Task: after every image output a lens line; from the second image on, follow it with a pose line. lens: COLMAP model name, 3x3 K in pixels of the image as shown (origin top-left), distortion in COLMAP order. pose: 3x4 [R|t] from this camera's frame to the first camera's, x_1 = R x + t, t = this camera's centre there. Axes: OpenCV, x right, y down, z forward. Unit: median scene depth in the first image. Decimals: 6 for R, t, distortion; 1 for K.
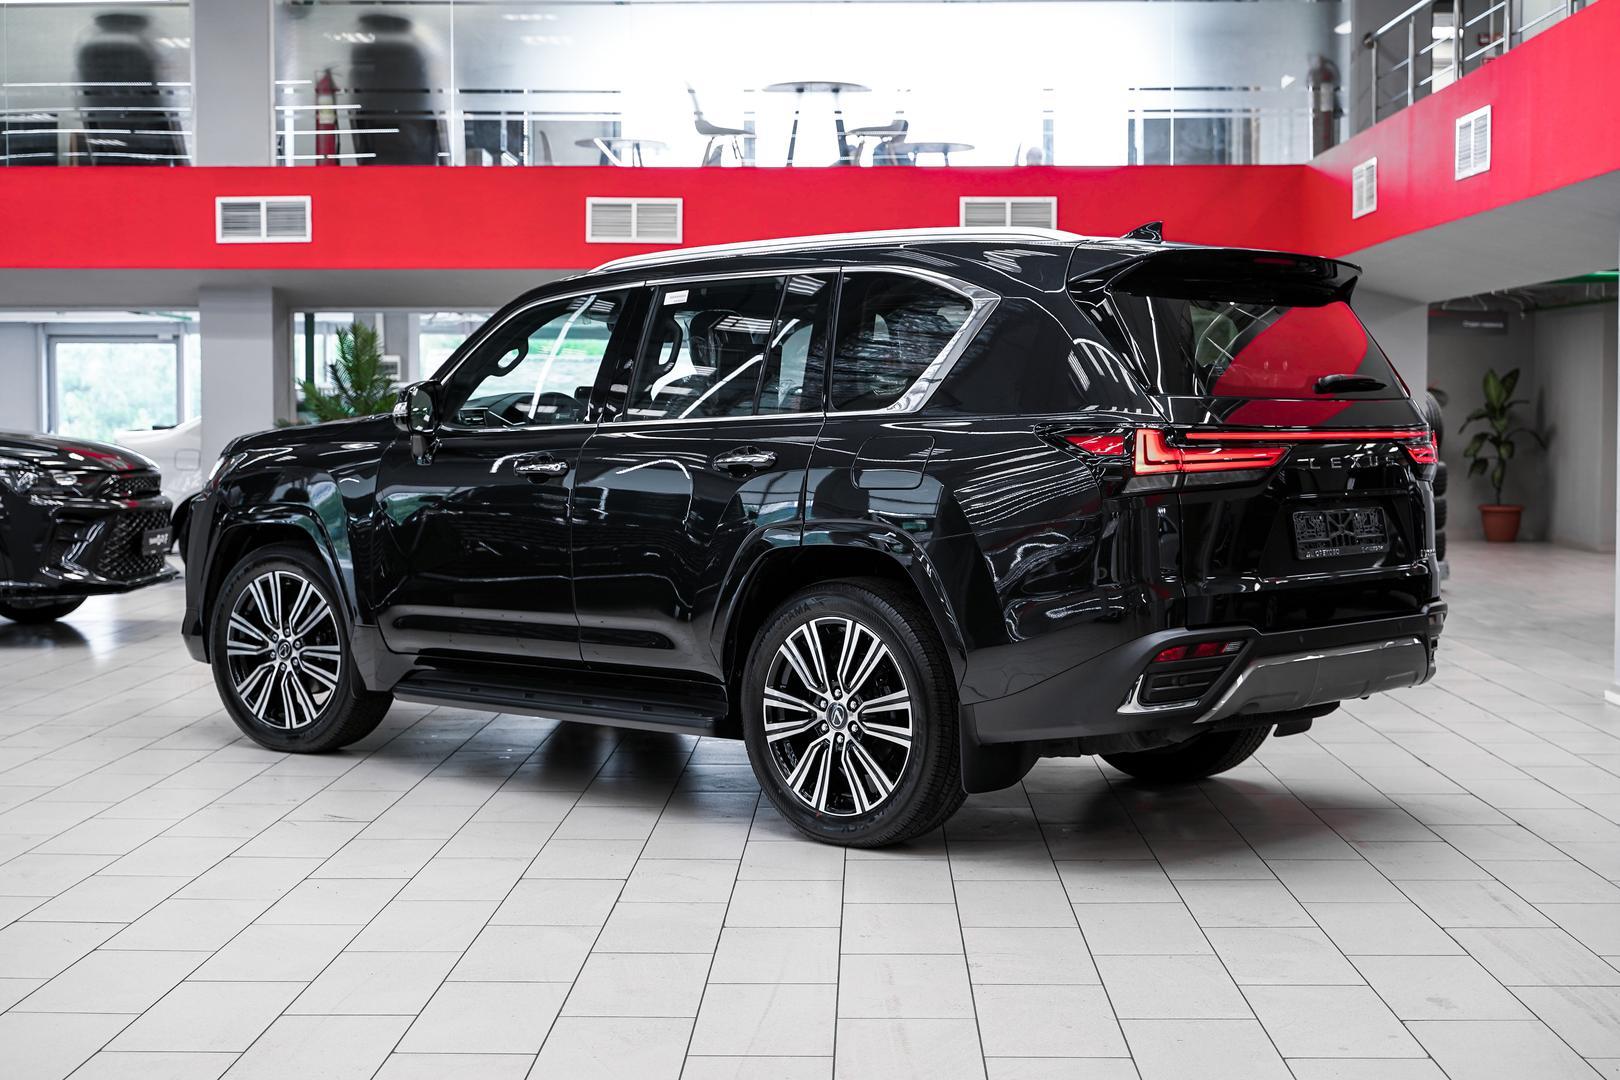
lens RADIAL K [[2263.7, 0, 767.6], [0, 2263.7, 536.8], [0, 0, 1]] dist [0.006491, -0.010352]
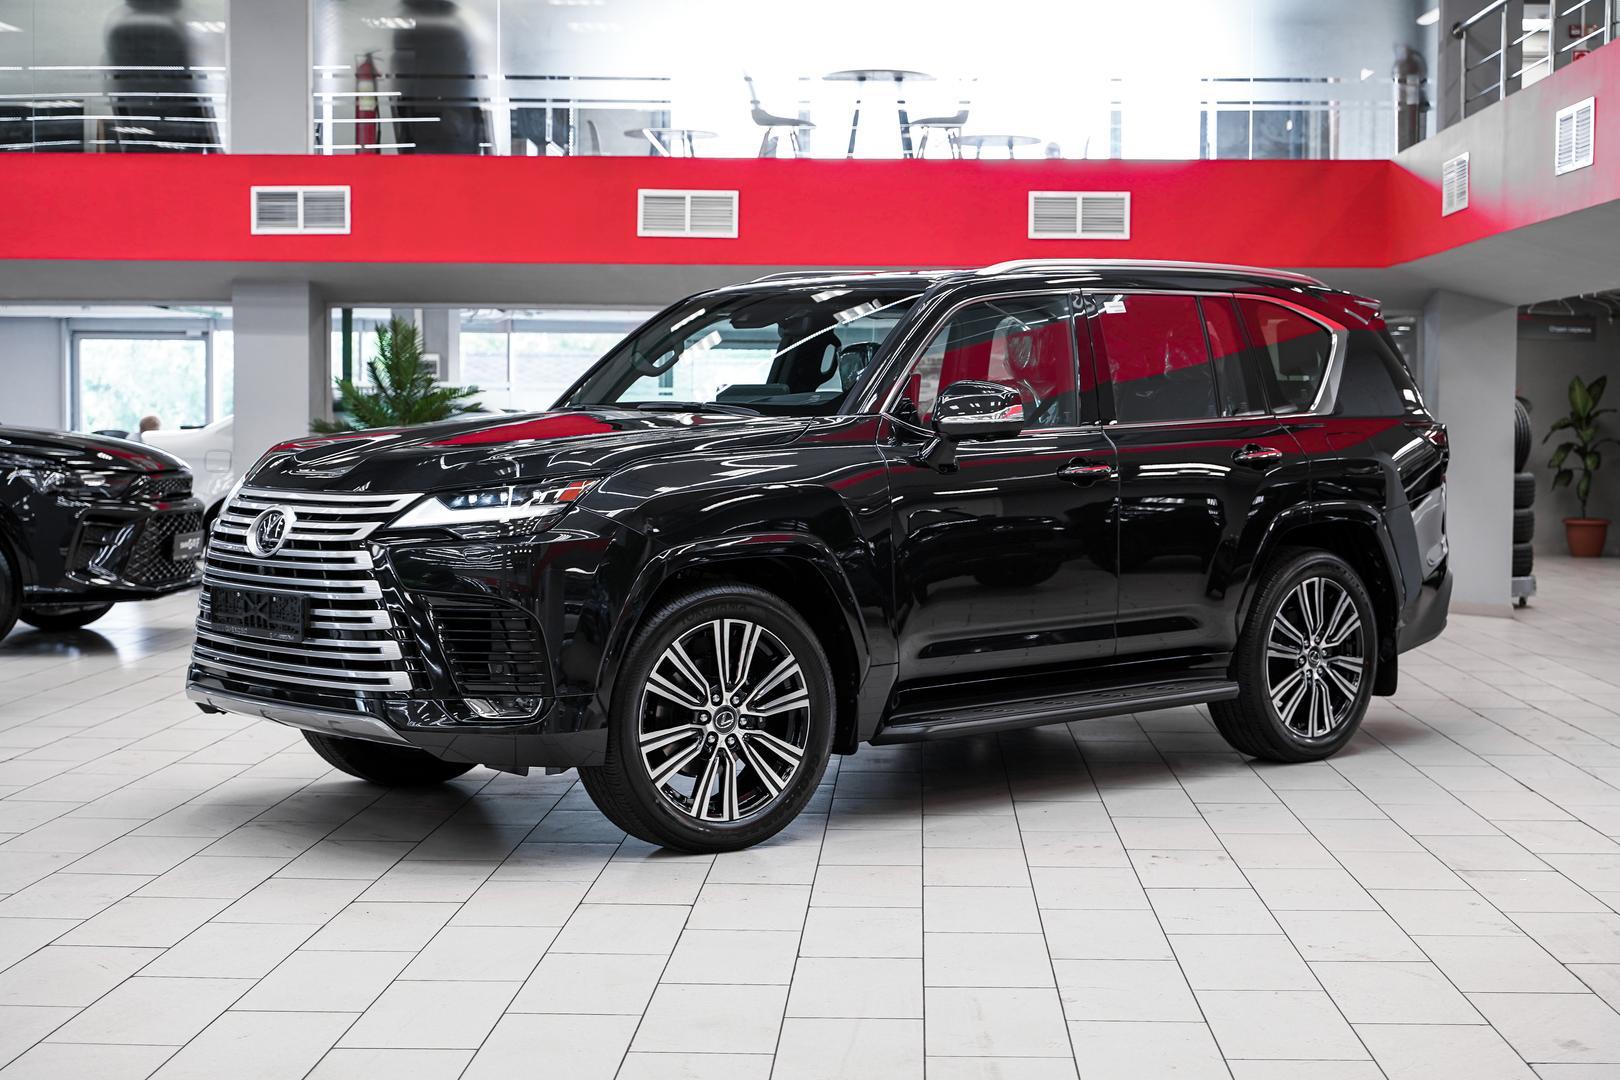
lens RADIAL K [[2354.9, 0, 810.0], [0, 2354.9, 540.0], [0, 0, 1]] dist [-0.001000, 0.029207]
pose [[0.999973, 0.006960, -0.002204, -0.004003], [-0.006966, 0.999972, -0.002801, 0.000464], [0.002184, 0.002816, 0.999994, 0.005871]]
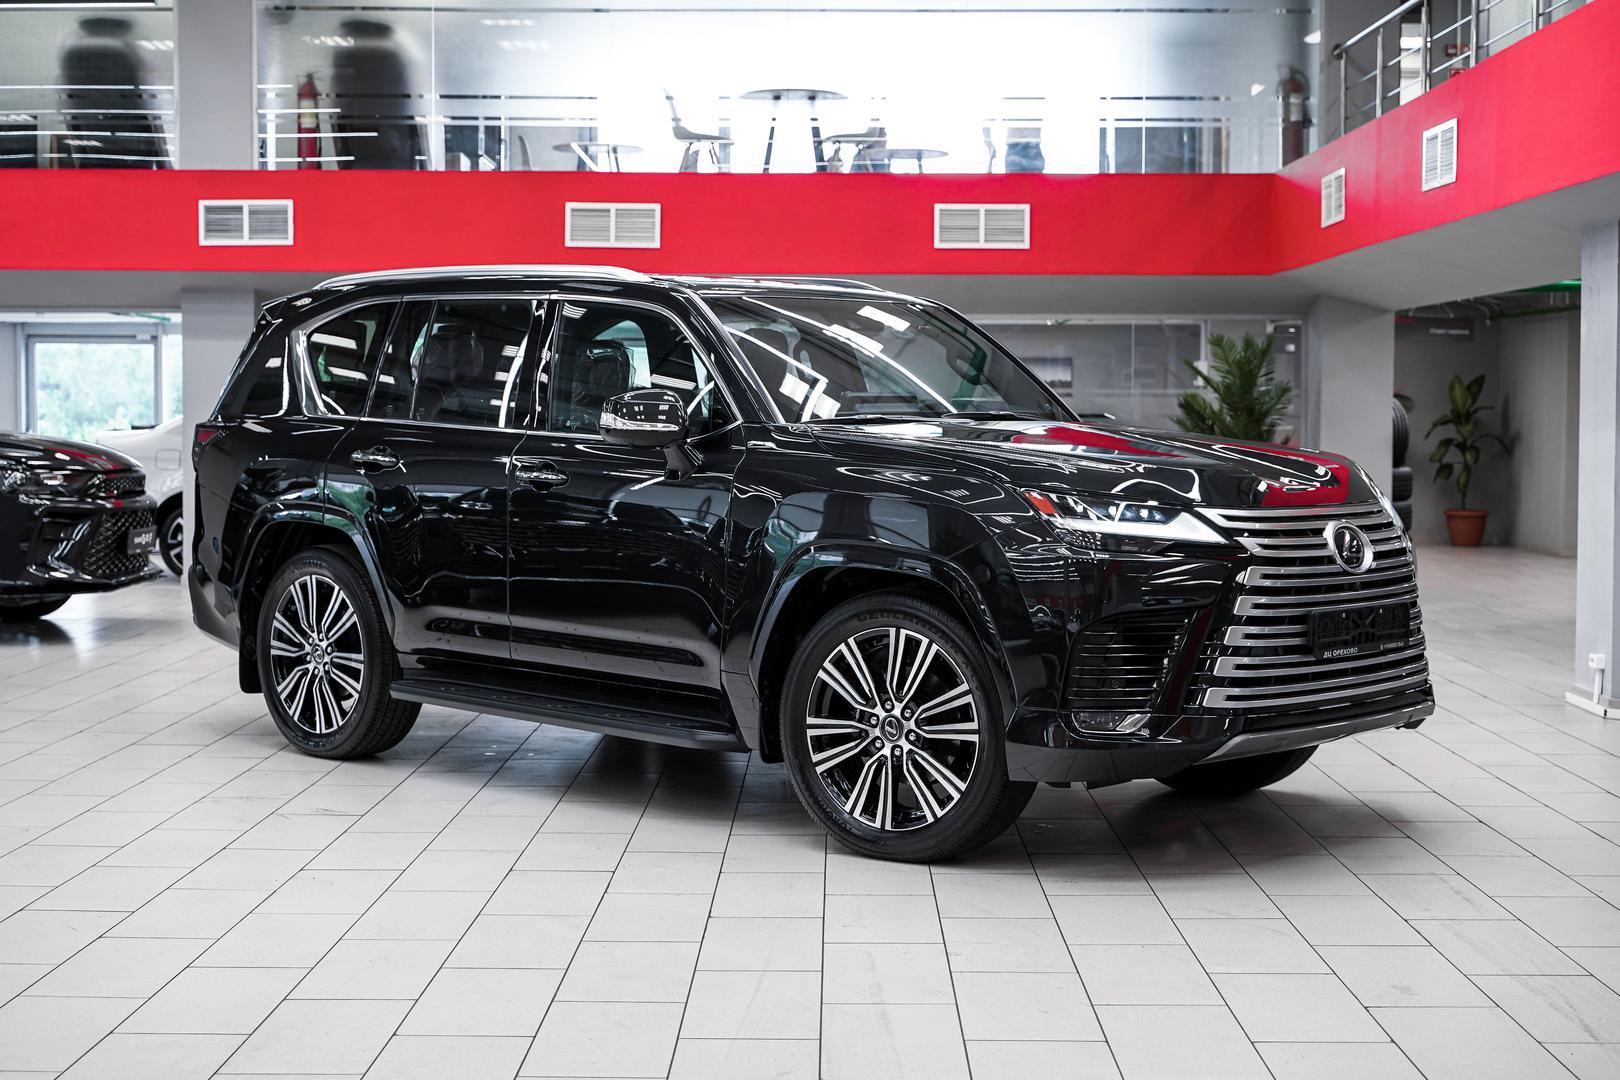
lens RADIAL K [[2251.1, 0, 756.5], [0, 2251.1, 541.1], [0, 0, 1]] dist [0.014228, -0.008792]
pose [[0.999959, 0.004051, 0.008100, -0.002105], [-0.004061, 0.999991, 0.001252, -0.000075], [-0.008095, -0.001284, 0.999966, -0.007544]]
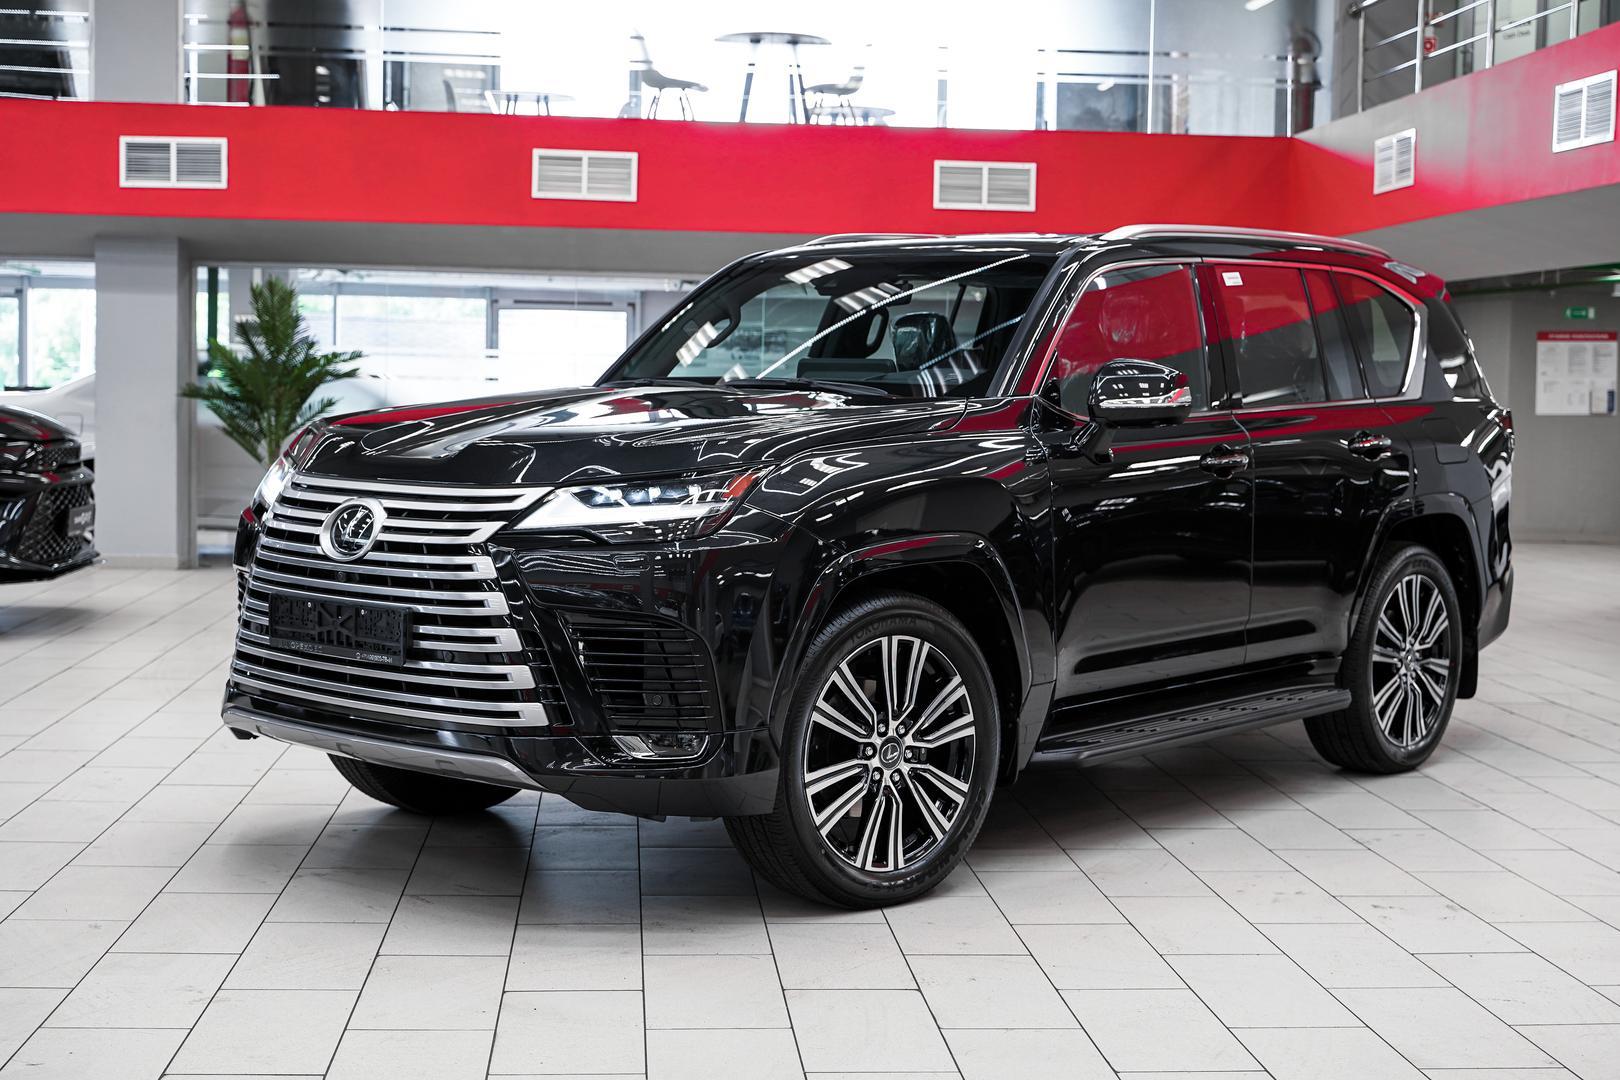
lens RADIAL K [[2239.8, 0, 810.0], [0, 2239.8, 540.0], [0, 0, 1]] dist [-0.001854, -0.014891]
pose [[0.994231, 0.012003, 0.106587, -0.059836], [-0.013571, 0.999810, 0.014003, -0.004815], [-0.106399, -0.015368, 0.994205, 0.075999]]
